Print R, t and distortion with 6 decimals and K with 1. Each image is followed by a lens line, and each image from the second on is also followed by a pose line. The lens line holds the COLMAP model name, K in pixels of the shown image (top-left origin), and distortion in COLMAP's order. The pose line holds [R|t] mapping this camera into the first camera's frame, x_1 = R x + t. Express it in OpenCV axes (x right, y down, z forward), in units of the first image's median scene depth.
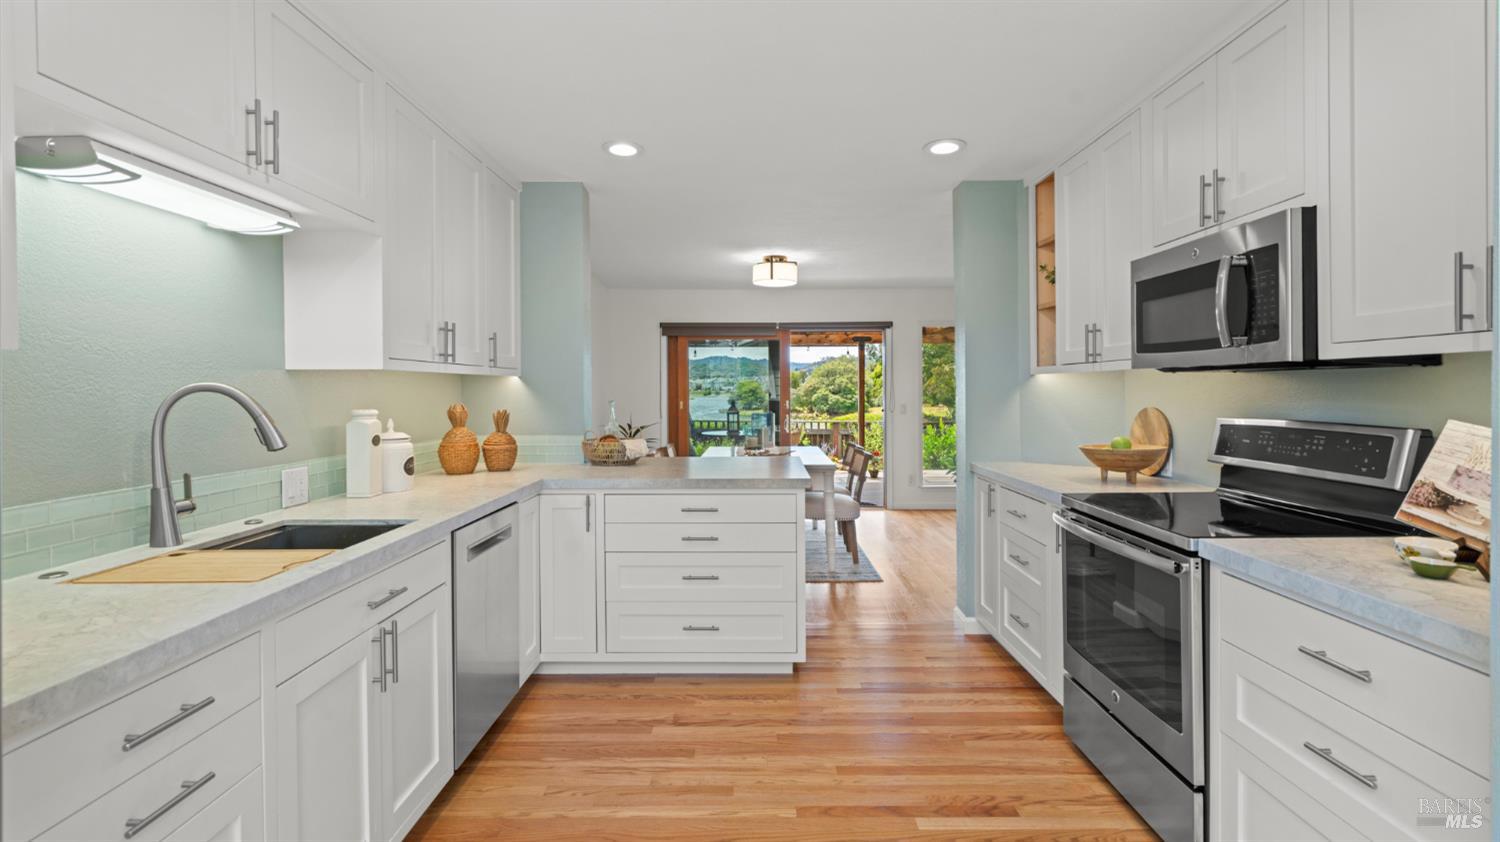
lens RADIAL K [[685.9, 0, 745.2], [0, 685.9, 415.8], [0, 0, 1]] dist [0.000093, 0.001311]
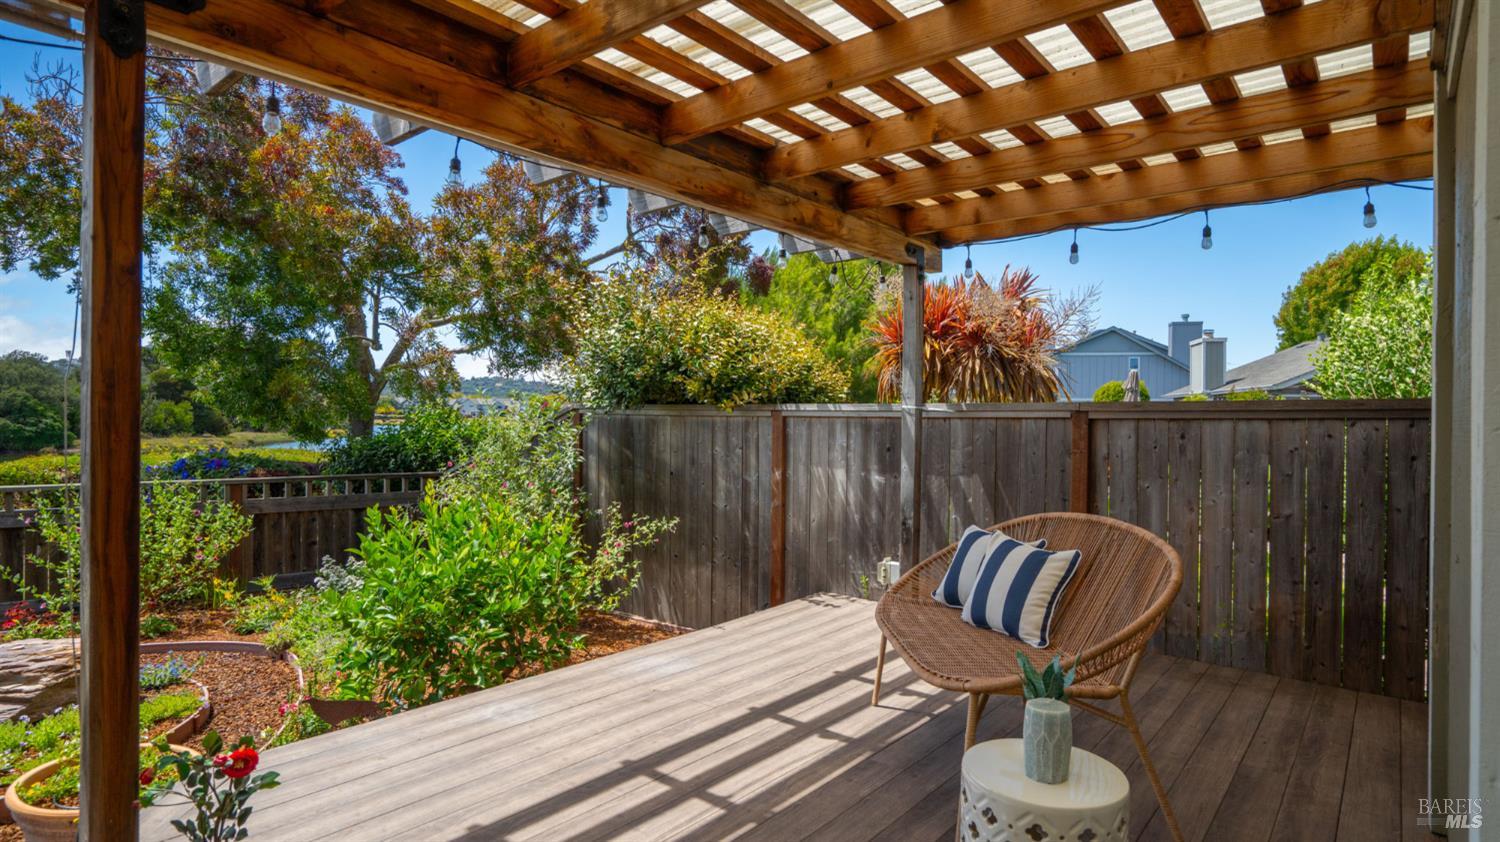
lens RADIAL K [[783.2, 0, 734.1], [0, 783.2, 426.8], [0, 0, 1]] dist [-0.000208, 0.007353]
pose [[0.638171, 0.001551, 0.769893, 0.015554], [0.016769, 0.999733, -0.015913, -0.001824], [-0.769712, 0.023066, 0.637974, 0.097218]]
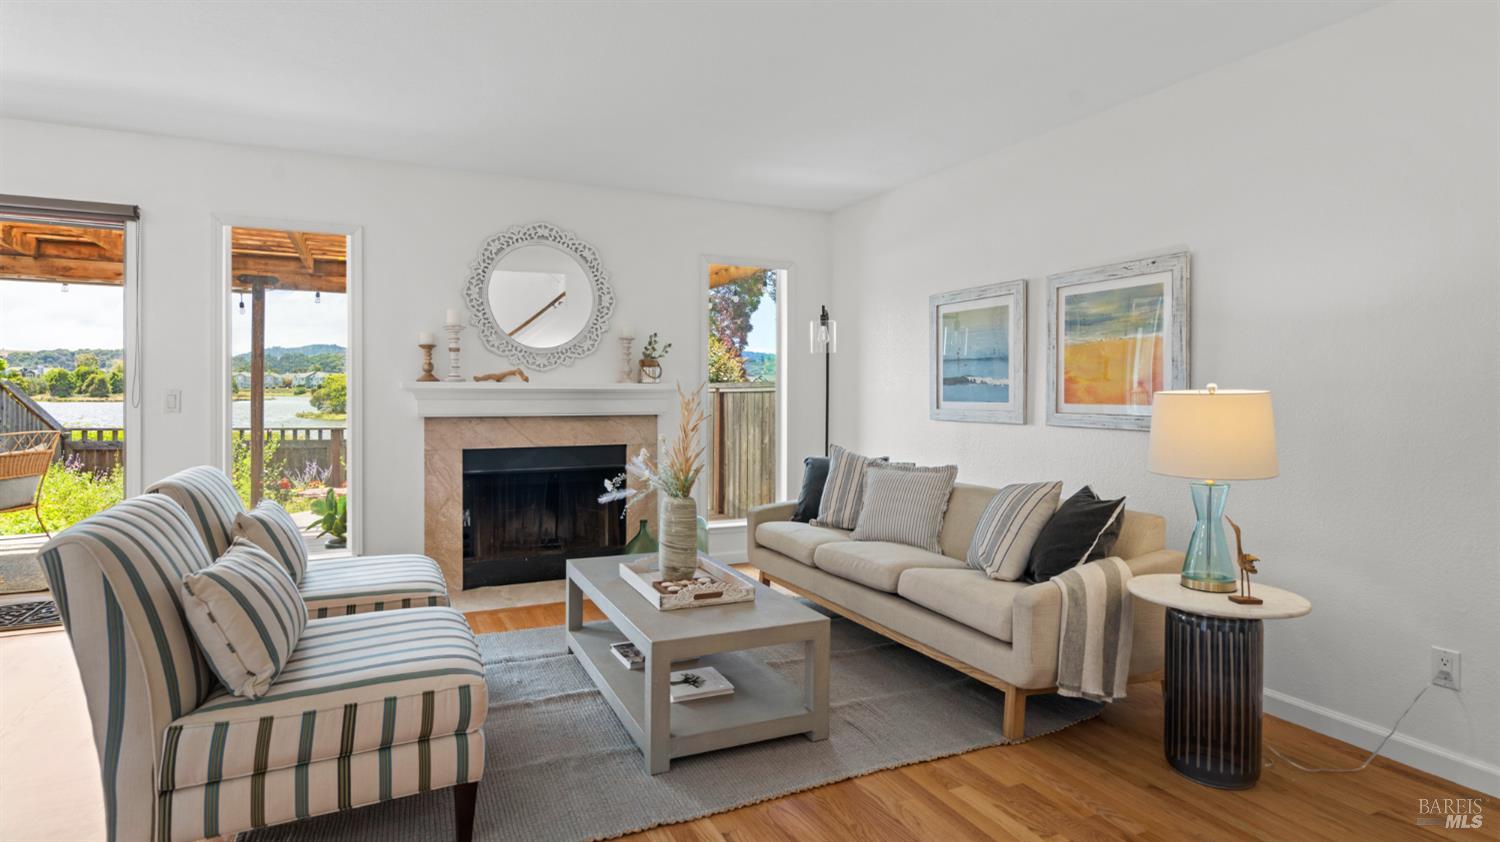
lens RADIAL K [[783.2, 0, 736.6], [0, 783.2, 388.4], [0, 0, 1]] dist [-0.000208, 0.007353]
pose [[0.902414, 0.013029, 0.430673, 0.029936], [0.004541, 0.999200, -0.039743, 0.000400], [-0.430846, 0.037820, 0.901633, 0.031746]]
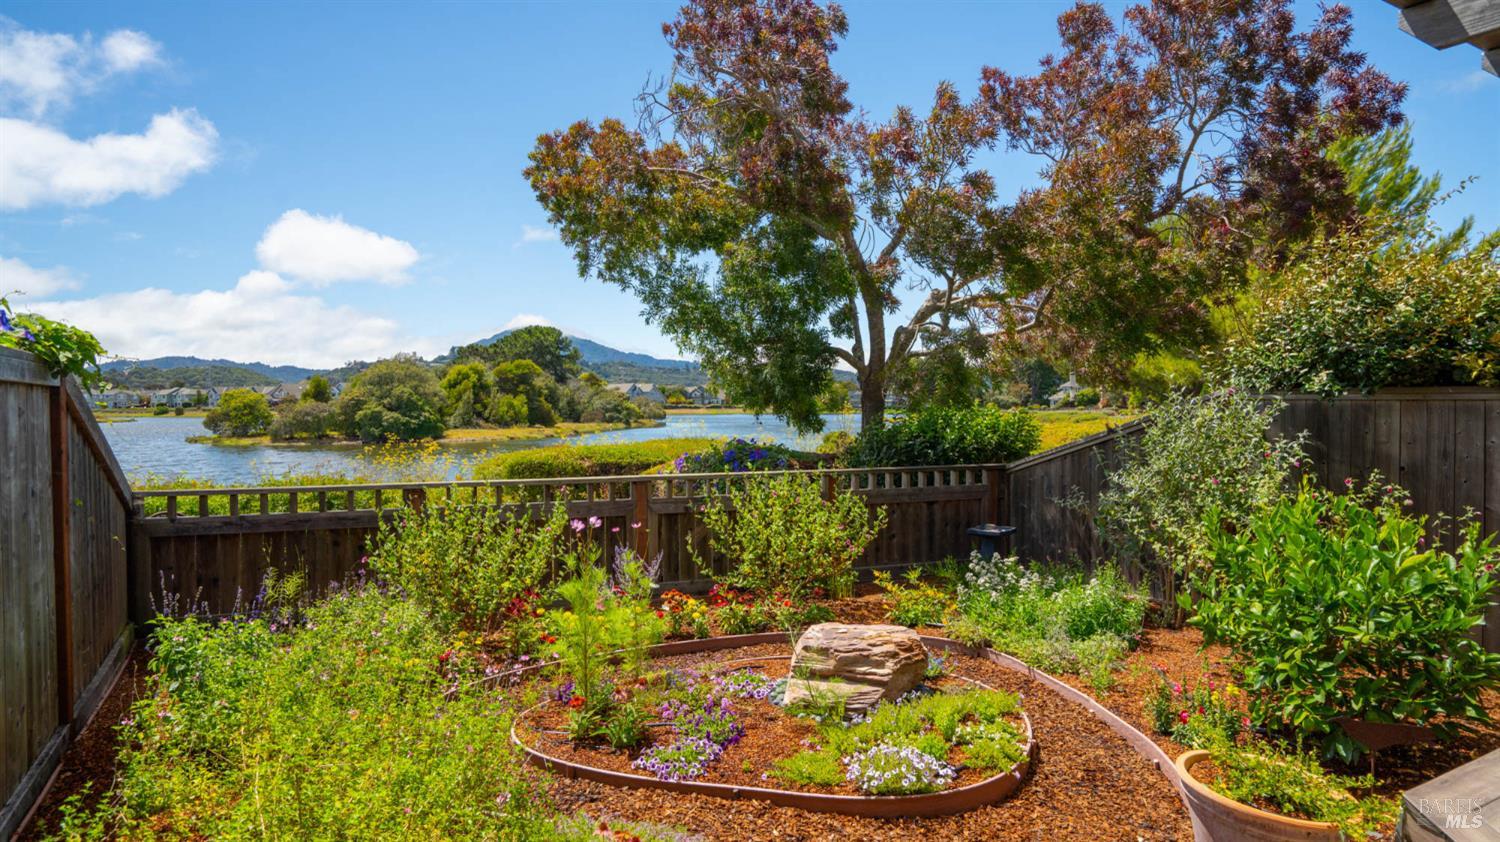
lens RADIAL K [[844.1, 0, 716.8], [0, 844.1, 457.7], [0, 0, 1]] dist [0.021706, -0.000586]
pose [[0.866336, -0.034188, 0.498290, -0.008885], [0.022596, 0.999316, 0.029279, -0.002582], [-0.498950, -0.014106, 0.866516, 0.118202]]
